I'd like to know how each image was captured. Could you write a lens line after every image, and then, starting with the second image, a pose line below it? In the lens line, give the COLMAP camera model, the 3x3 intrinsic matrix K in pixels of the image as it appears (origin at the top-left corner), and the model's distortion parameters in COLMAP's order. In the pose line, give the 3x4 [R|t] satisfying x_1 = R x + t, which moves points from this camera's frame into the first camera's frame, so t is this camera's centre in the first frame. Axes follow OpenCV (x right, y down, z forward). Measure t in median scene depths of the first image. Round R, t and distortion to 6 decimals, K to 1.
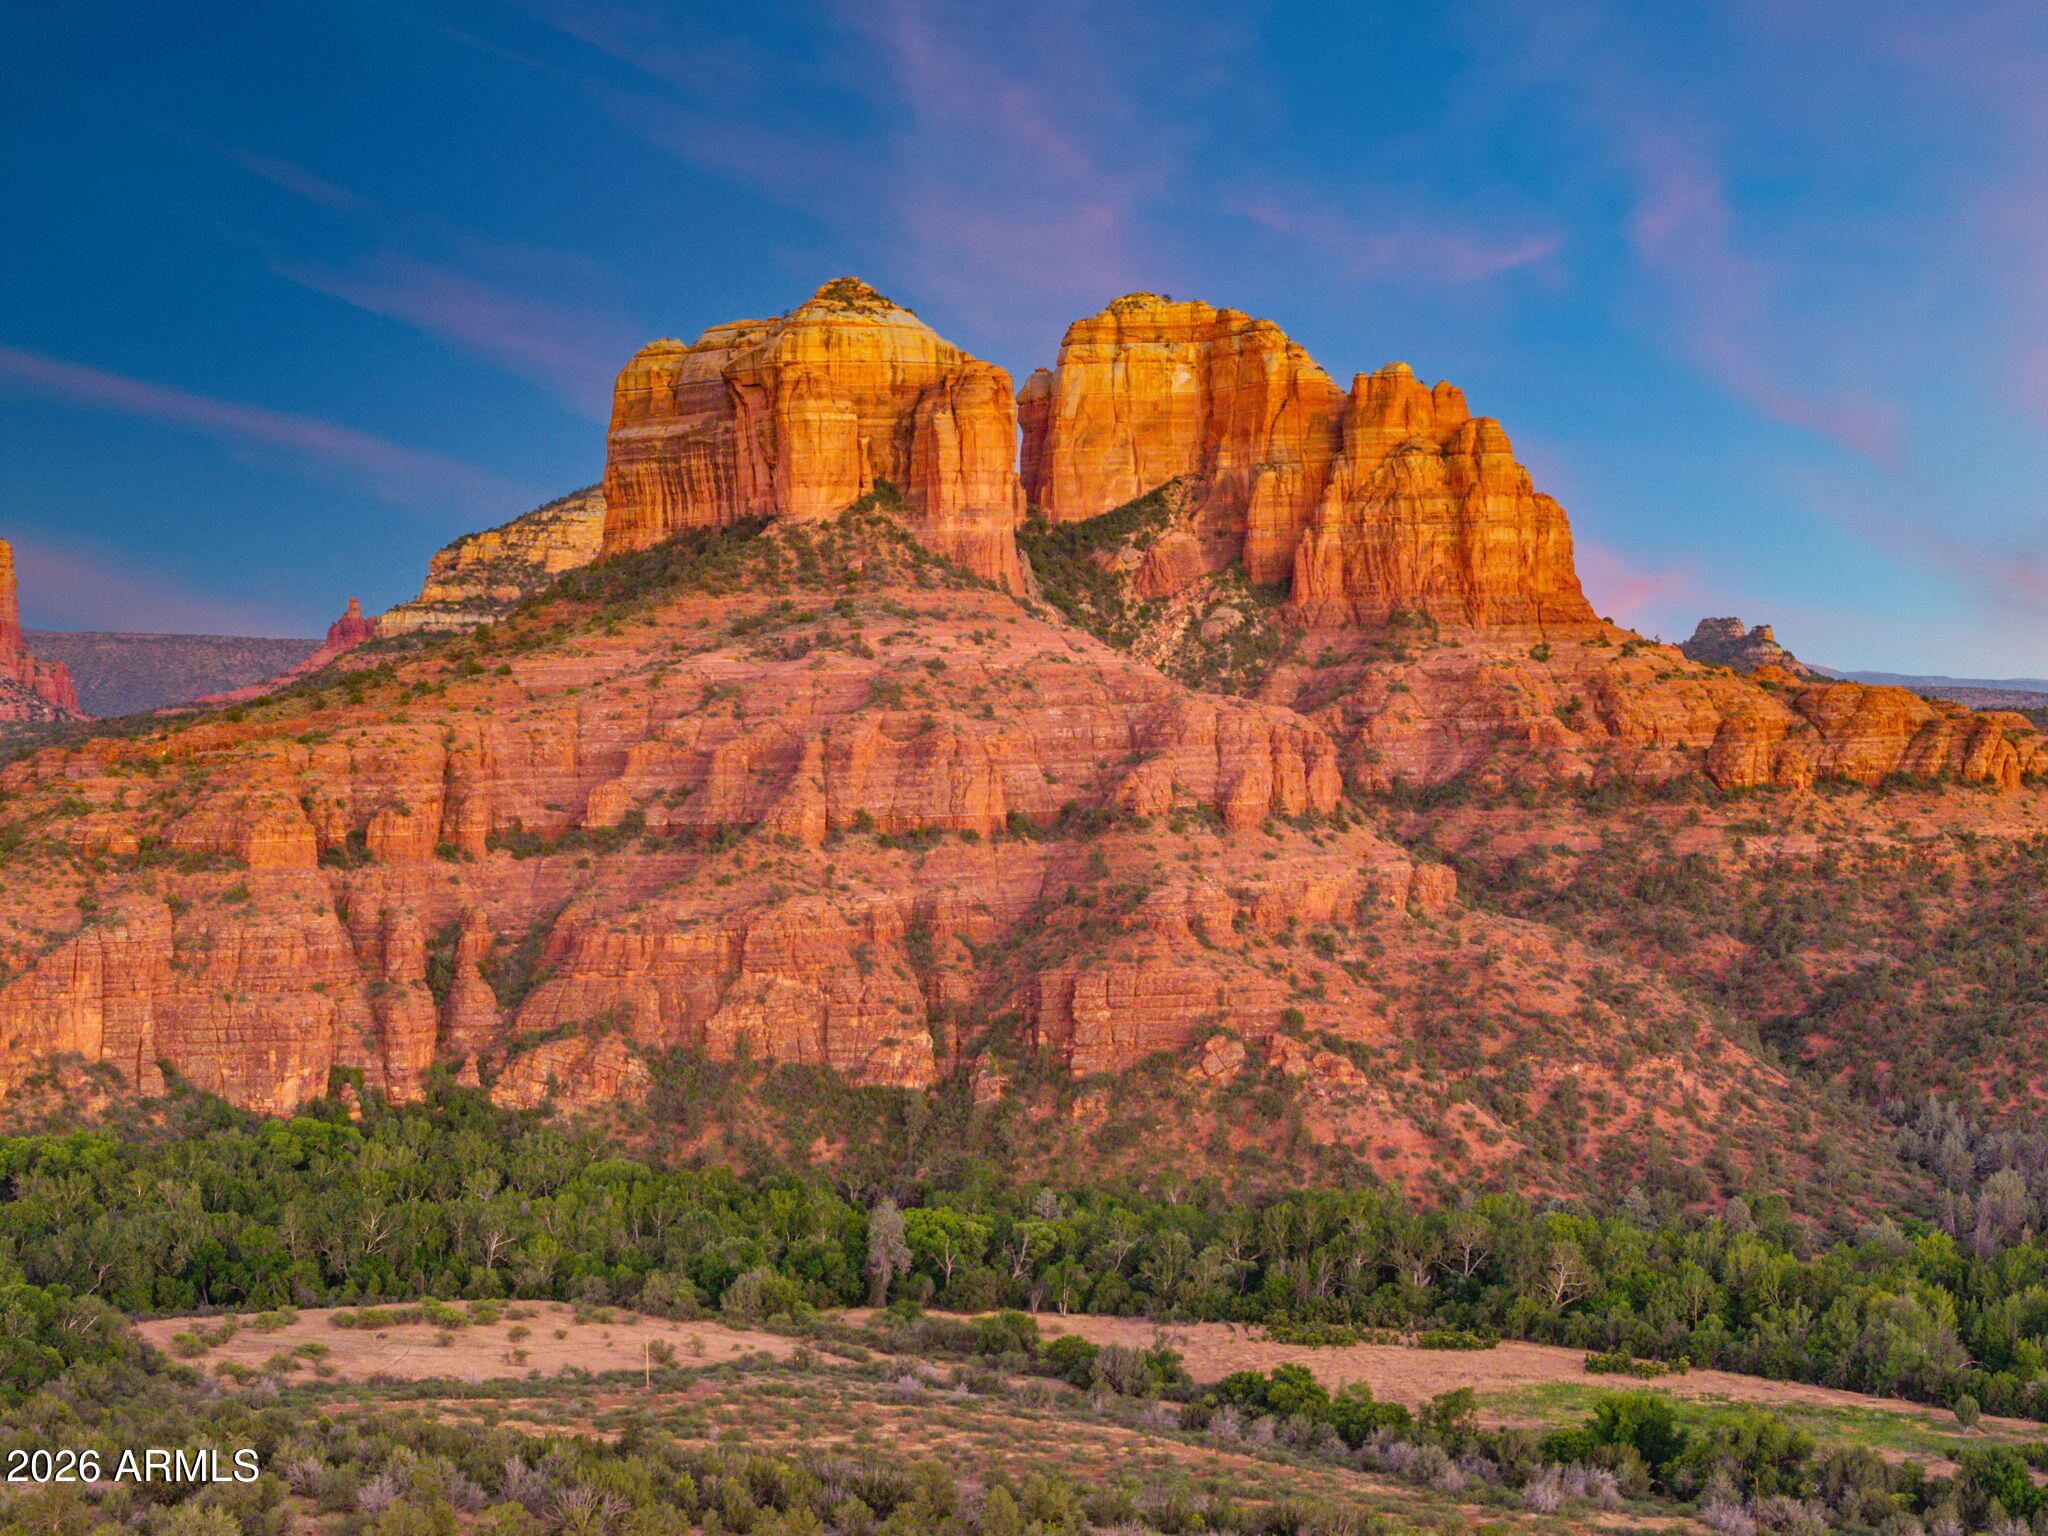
lens RADIAL K [[4134.8, 0, 1024.0], [0, 4134.8, 768.0], [0, 0, 1]] dist [-0.086253, -0.308652]
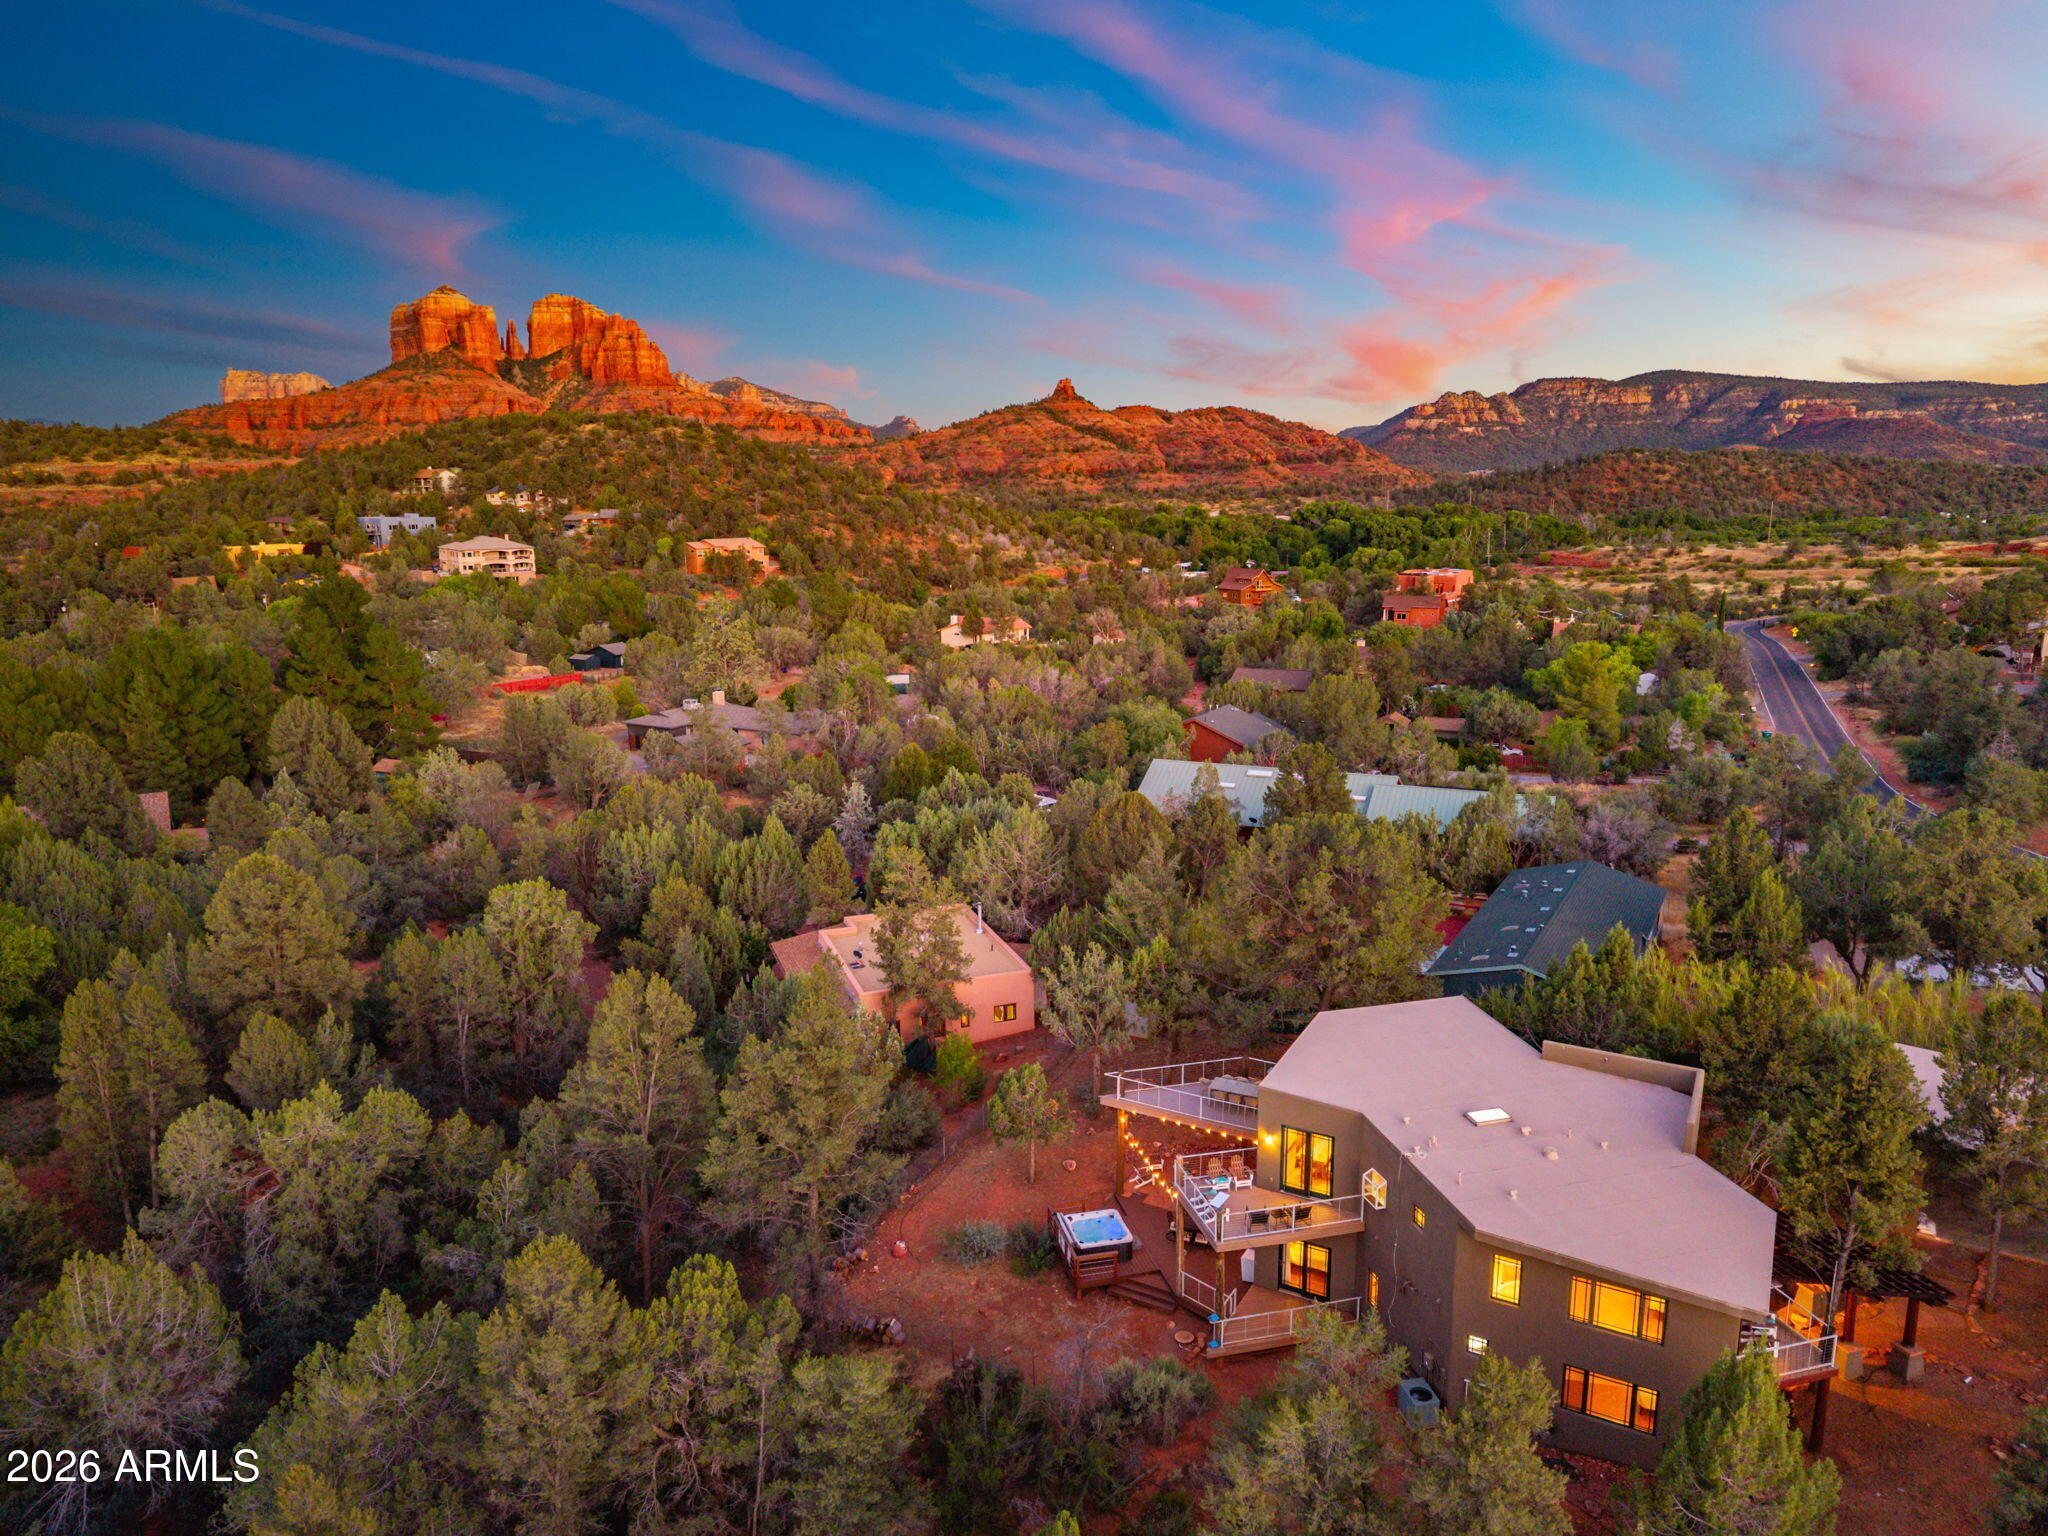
lens RADIAL K [[1360.3, 0, 1024.0], [0, 1360.3, 768.0], [0, 0, 1]] dist [0.065278, -0.107074]
pose [[0.986783, -0.039381, 0.157191, 0.268895], [0.007108, 0.979607, 0.200796, 0.064213], [-0.161892, -0.197025, 0.966940, -0.372707]]
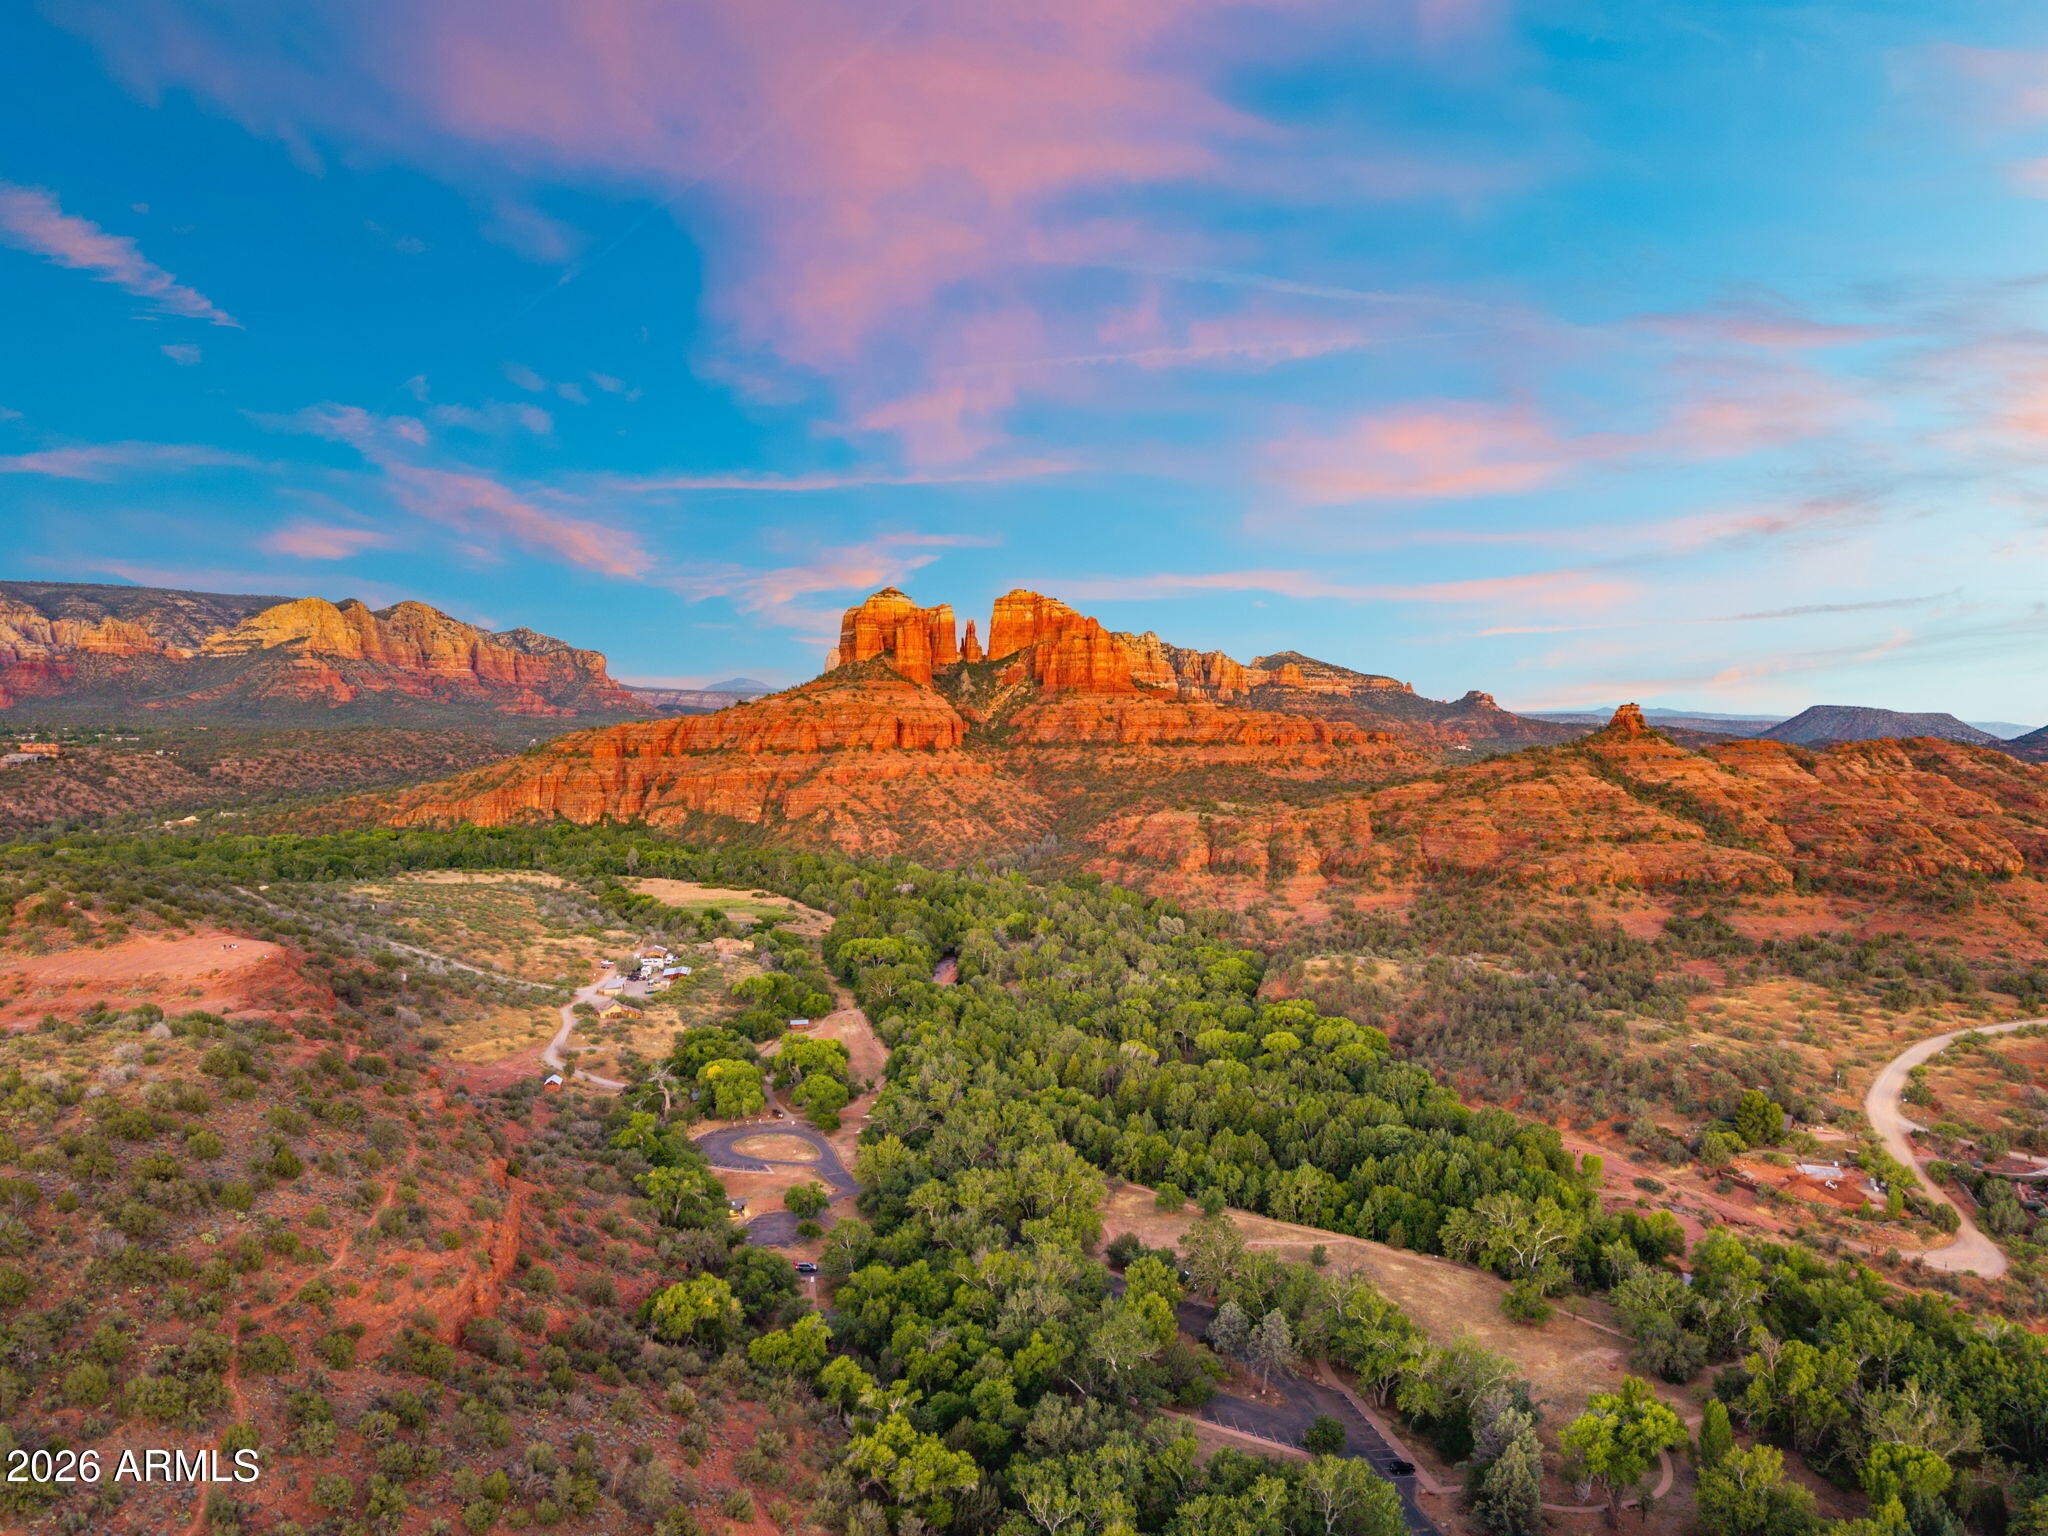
lens RADIAL K [[1387.7, 0, 1024.0], [0, 1387.7, 768.0], [0, 0, 1]] dist [0.054178, -0.074986]
pose [[0.967395, 0.017133, -0.252692, 0.362028], [-0.012388, 0.999716, 0.020356, 0.003067], [0.252969, -0.016562, 0.967333, -0.061661]]
